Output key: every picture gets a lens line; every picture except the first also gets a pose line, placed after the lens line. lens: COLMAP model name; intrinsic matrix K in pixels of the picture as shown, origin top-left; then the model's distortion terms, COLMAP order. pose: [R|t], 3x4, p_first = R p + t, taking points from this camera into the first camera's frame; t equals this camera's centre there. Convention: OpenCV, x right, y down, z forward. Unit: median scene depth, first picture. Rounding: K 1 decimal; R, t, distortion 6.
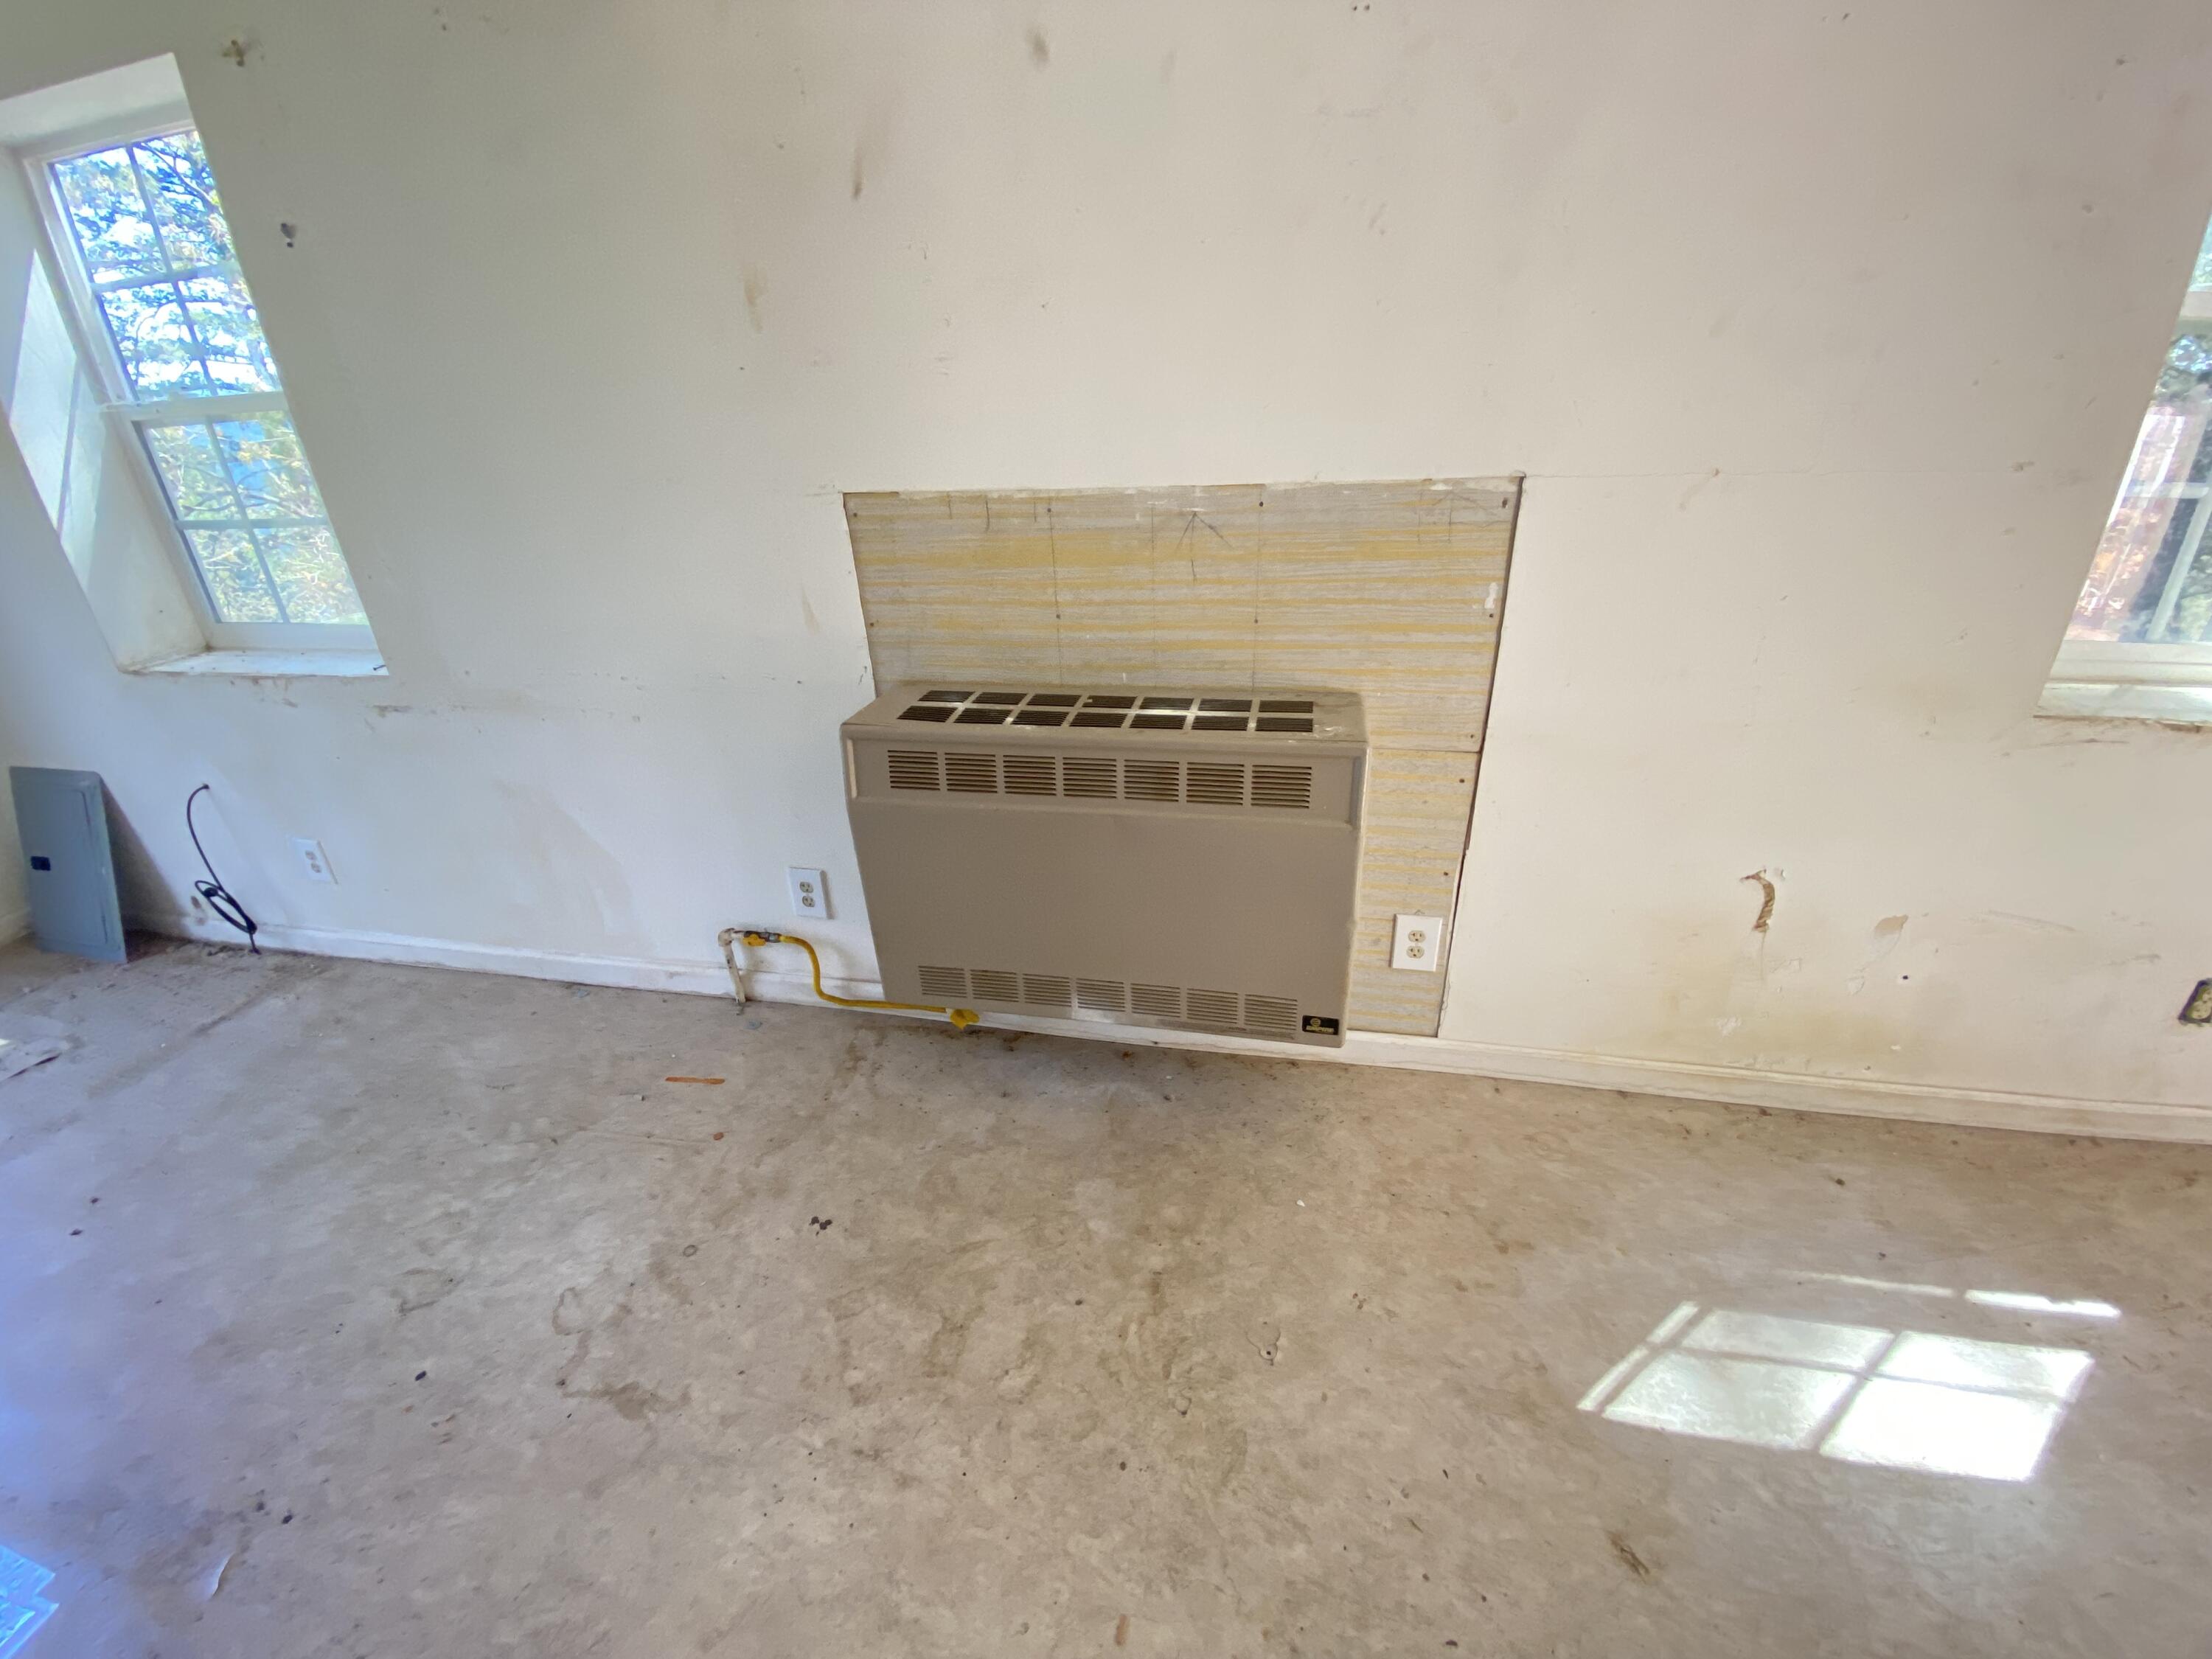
lens RADIAL K [[890.8, 0, 1106.0], [0, 890.8, 829.5], [0, 0, 1]] dist [-0.000587, -0.012122]
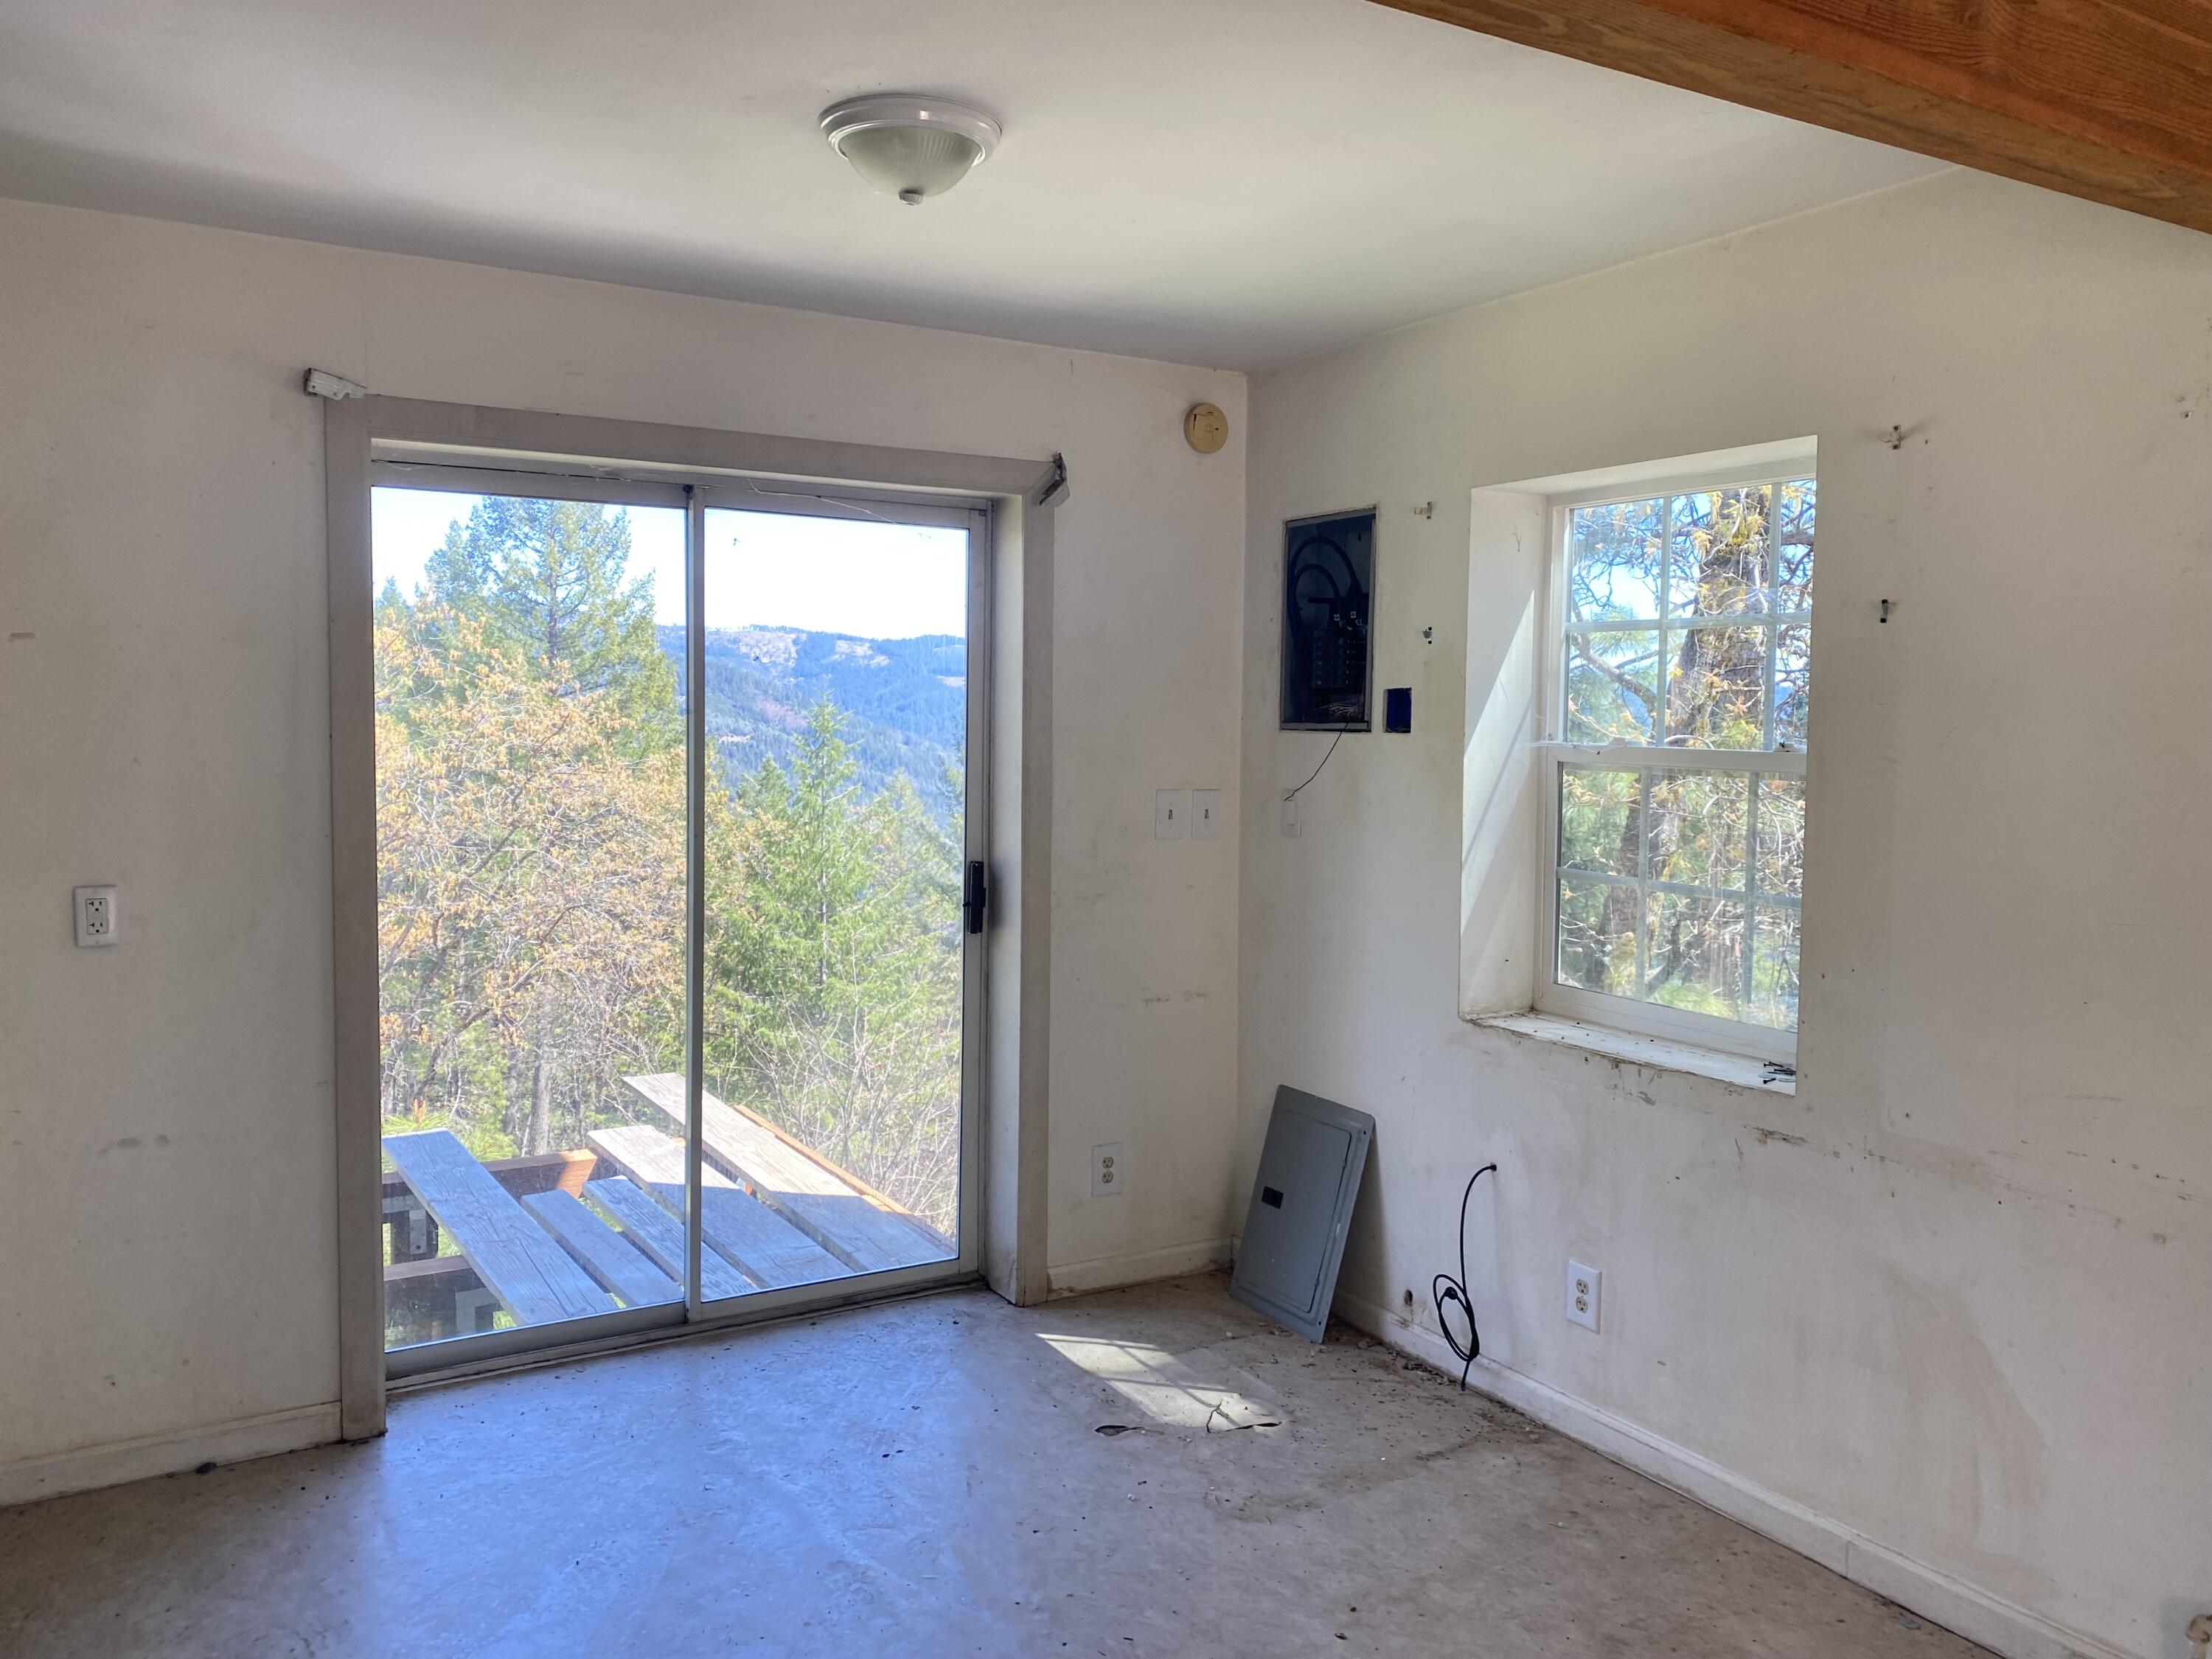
lens RADIAL K [[1667.1, 0, 1106.3], [0, 1667.1, 803.0], [0, 0, 1]] dist [0.000661, -0.001226]
pose [[0.673725, 0.081896, -0.734430, -0.143225], [-0.345829, 0.913237, -0.215409, 0.101776], [0.653068, 0.399113, 0.643592, -0.385893]]
